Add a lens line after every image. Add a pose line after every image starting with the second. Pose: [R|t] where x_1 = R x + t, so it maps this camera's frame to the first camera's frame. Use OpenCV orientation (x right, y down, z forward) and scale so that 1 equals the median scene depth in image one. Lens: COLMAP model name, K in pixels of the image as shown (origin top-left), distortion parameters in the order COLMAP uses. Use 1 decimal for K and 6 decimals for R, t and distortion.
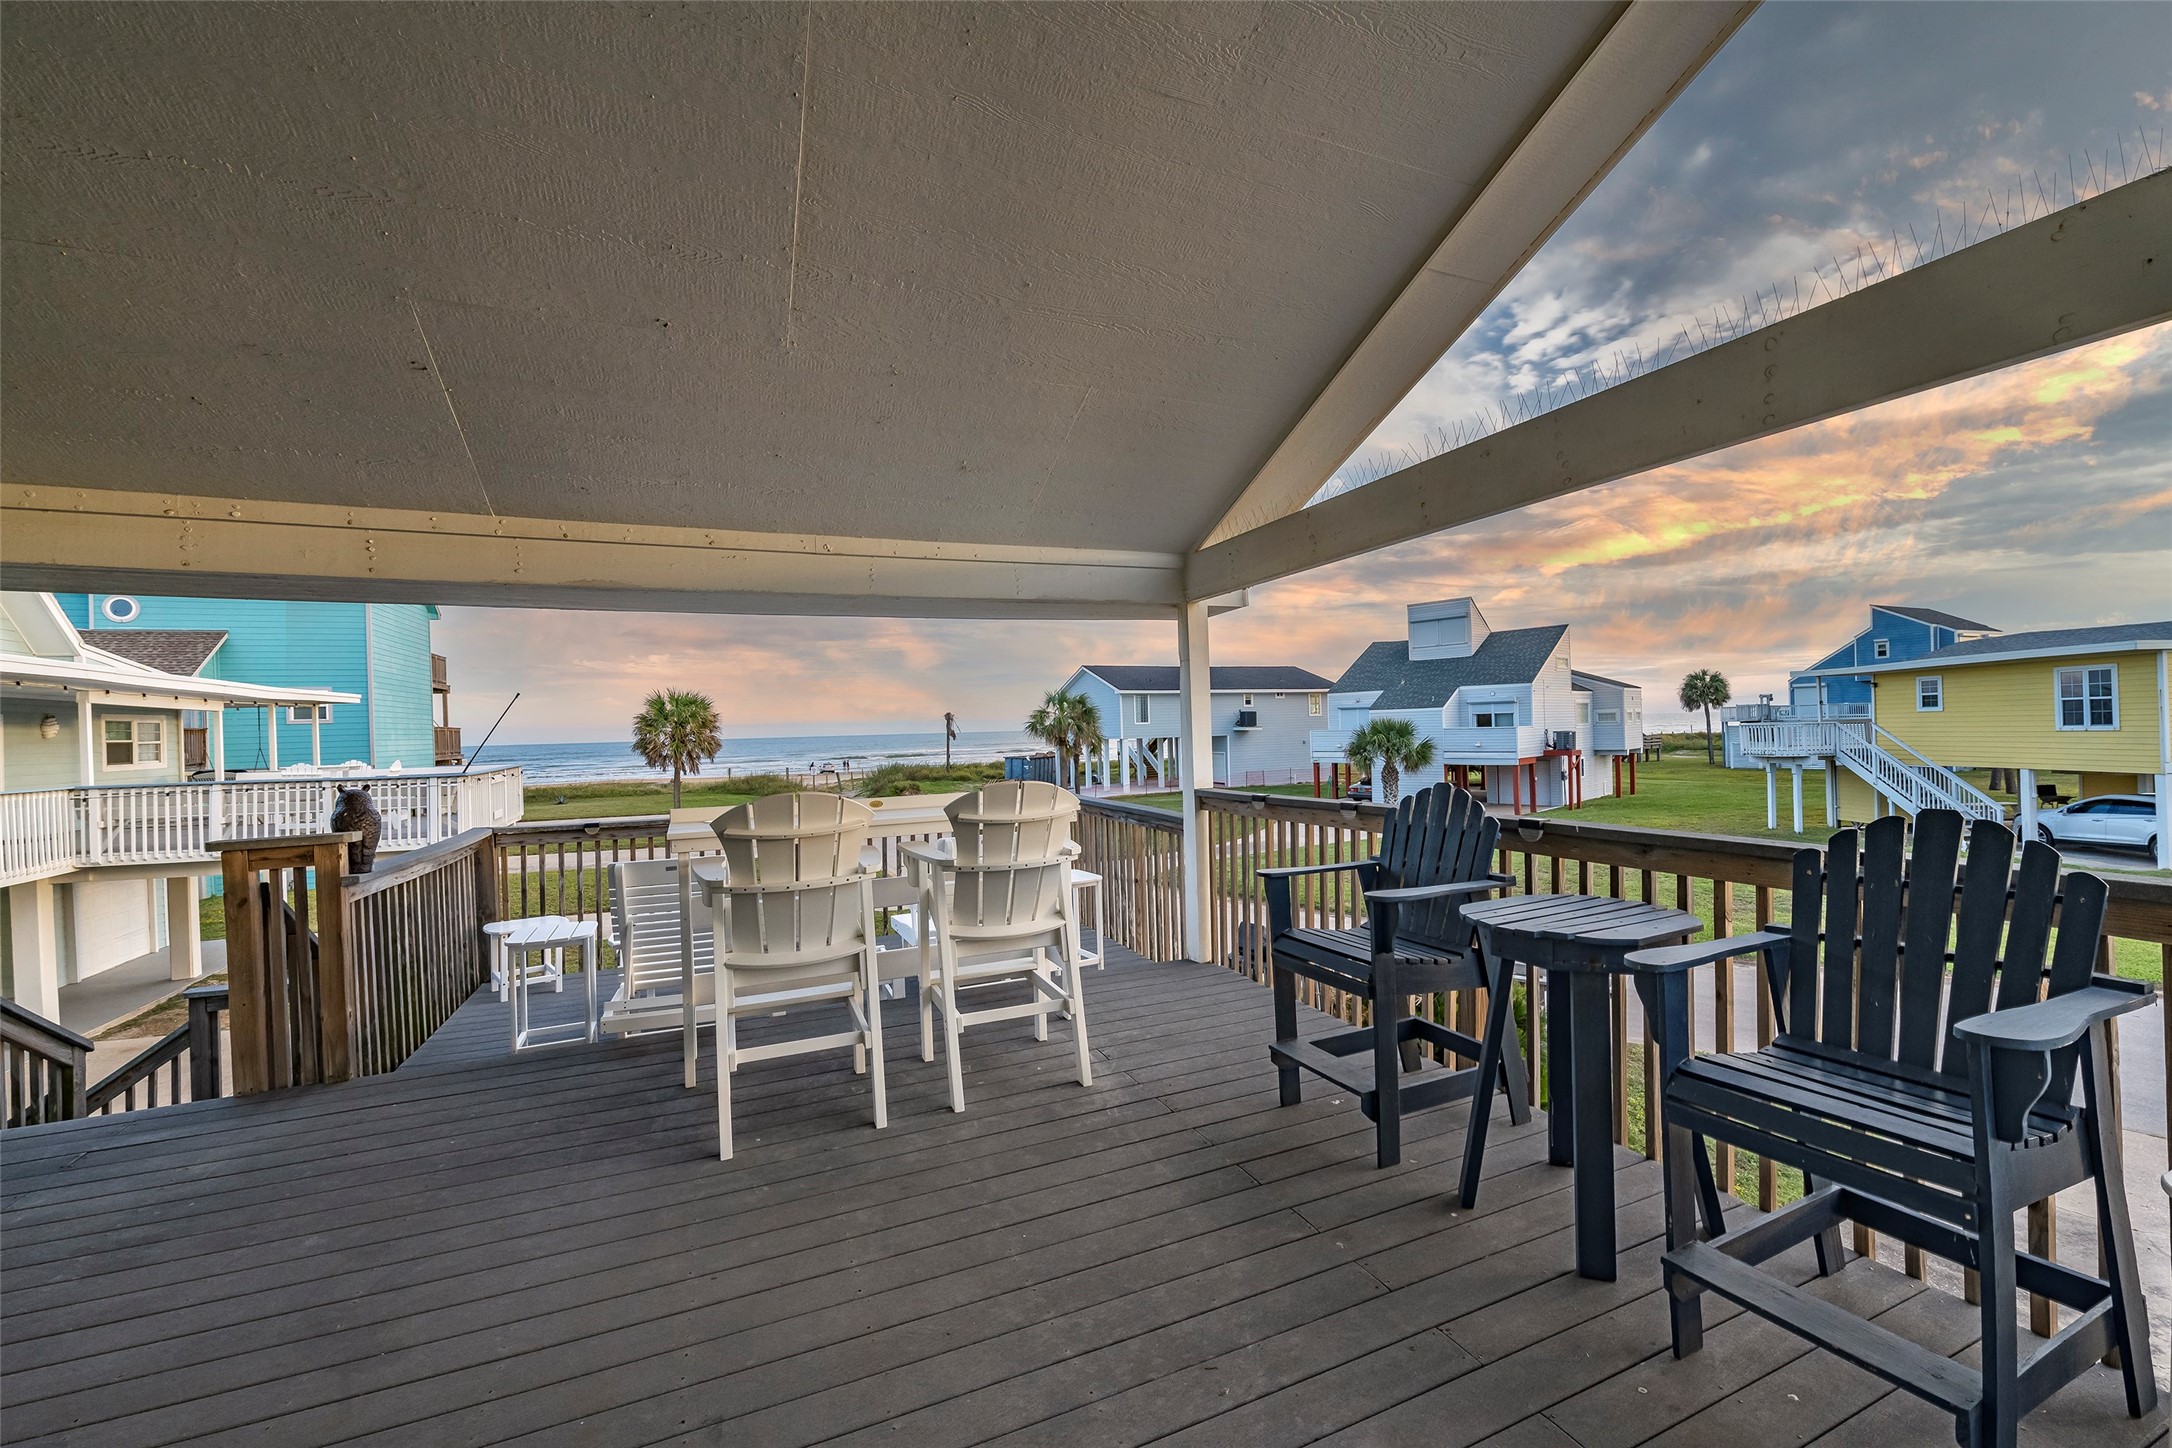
lens RADIAL K [[868.3, 0, 1098.3], [0, 868.3, 734.5], [0, 0, 1]] dist [-0.005975, -0.000987]
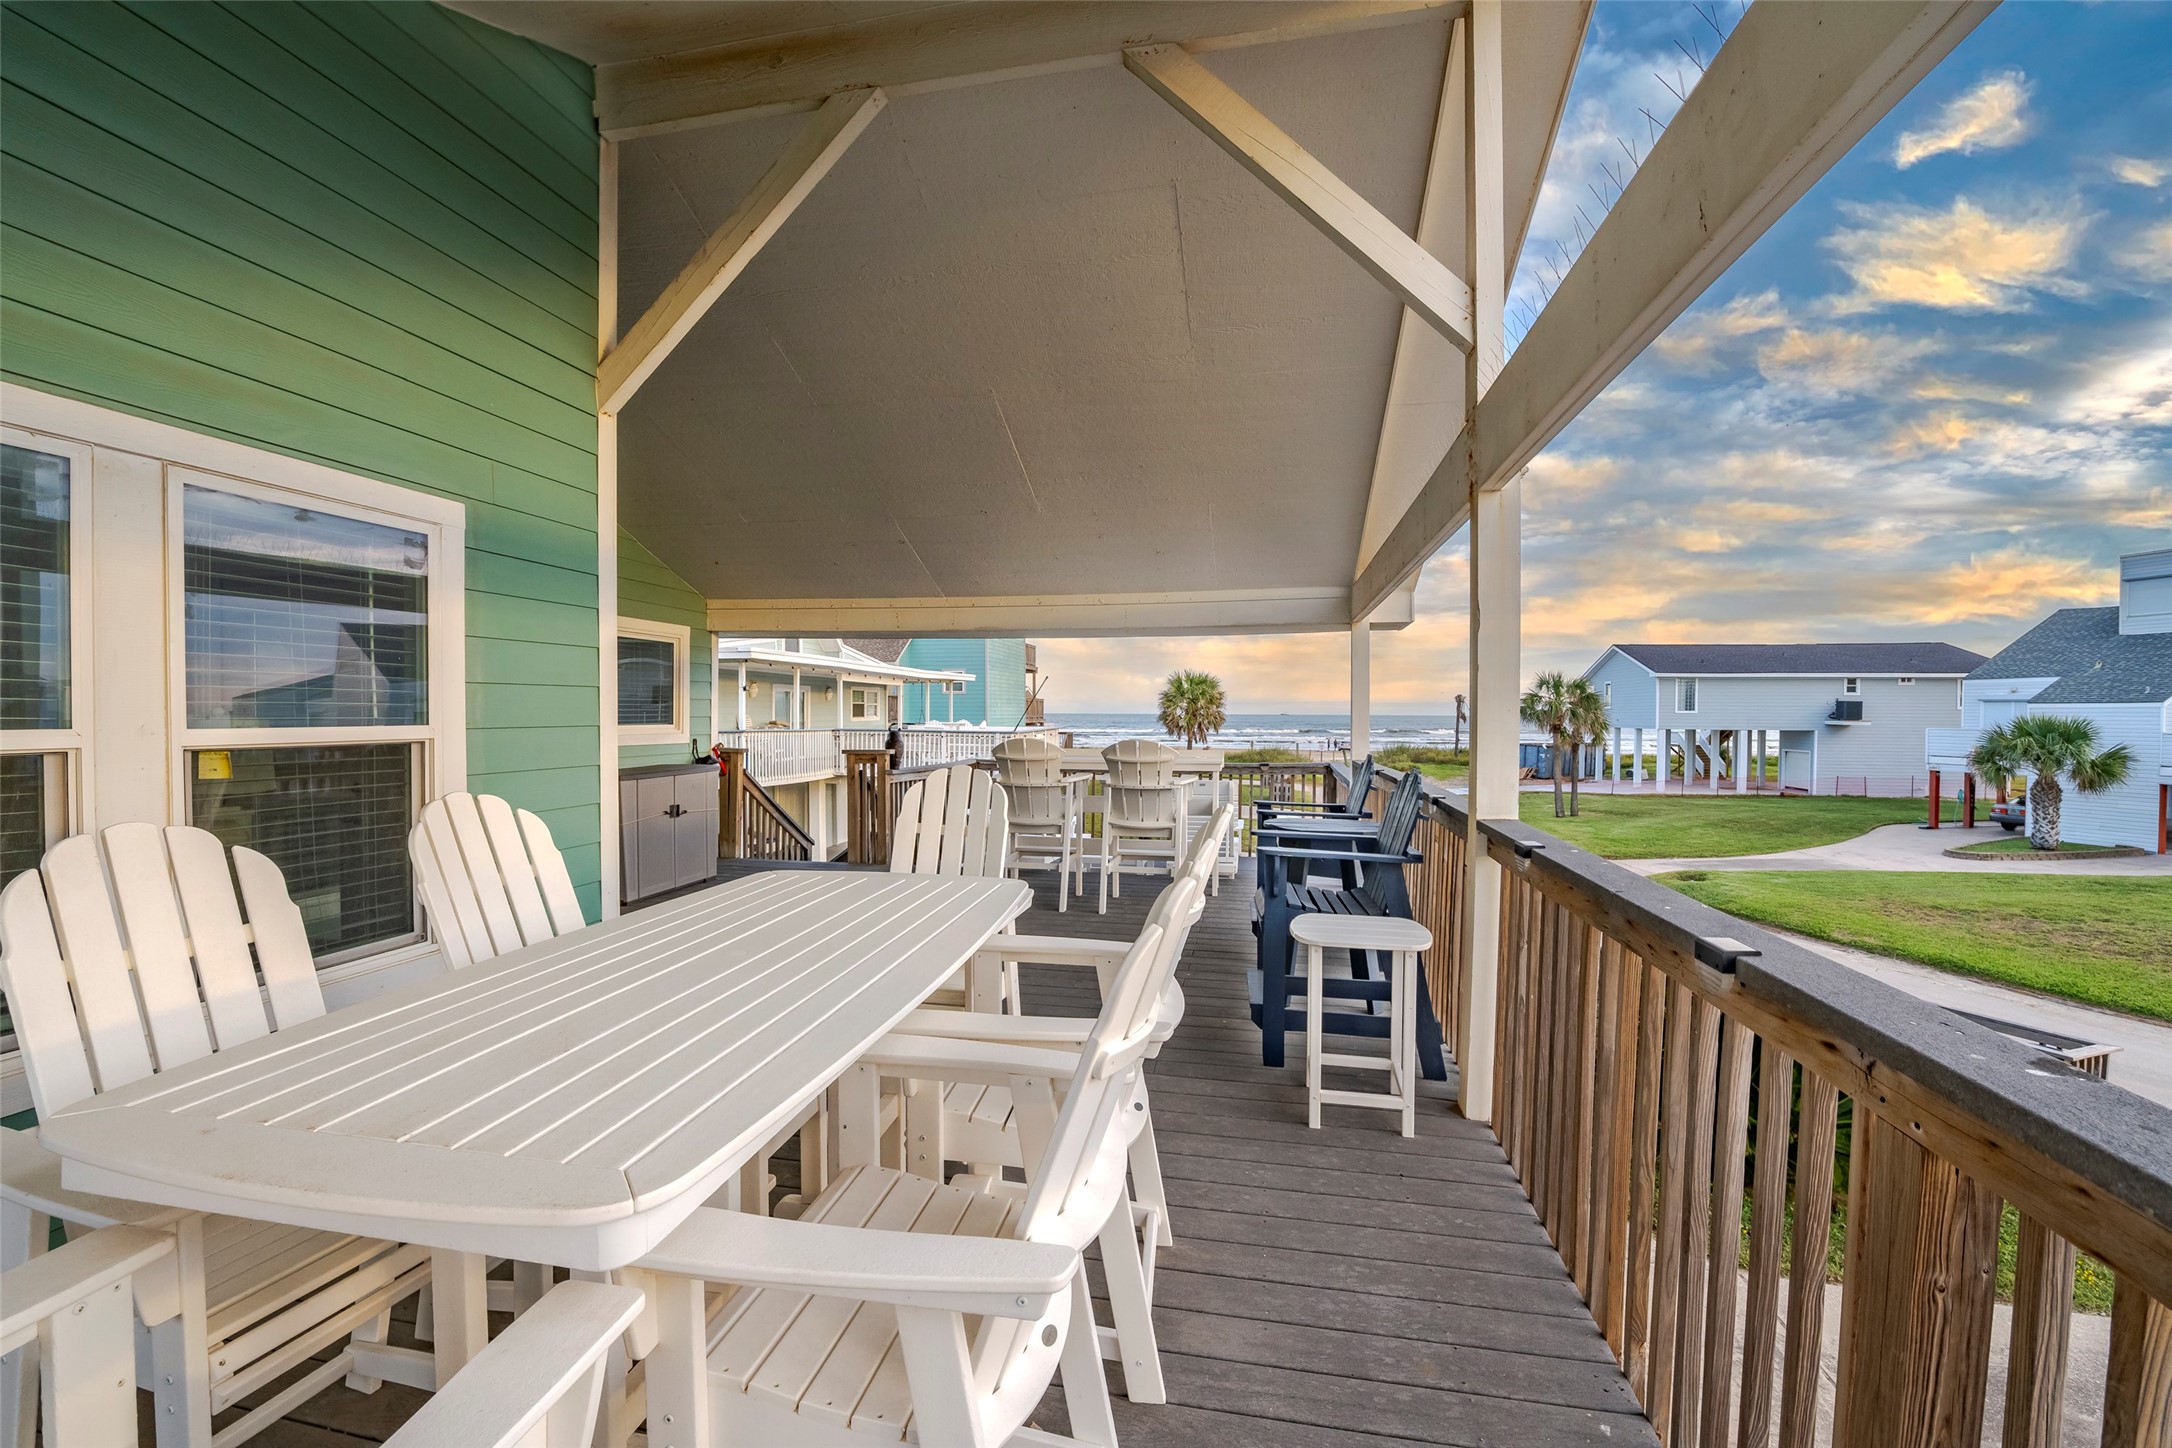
lens RADIAL K [[868.3, 0, 1100.7], [0, 868.3, 738.5], [0, 0, 1]] dist [-0.005975, -0.000987]
pose [[0.826586, 0.048338, -0.560731, 0.101680], [-0.032346, 0.998738, 0.038414, -0.001823], [0.561881, -0.013616, 0.827106, -0.063940]]
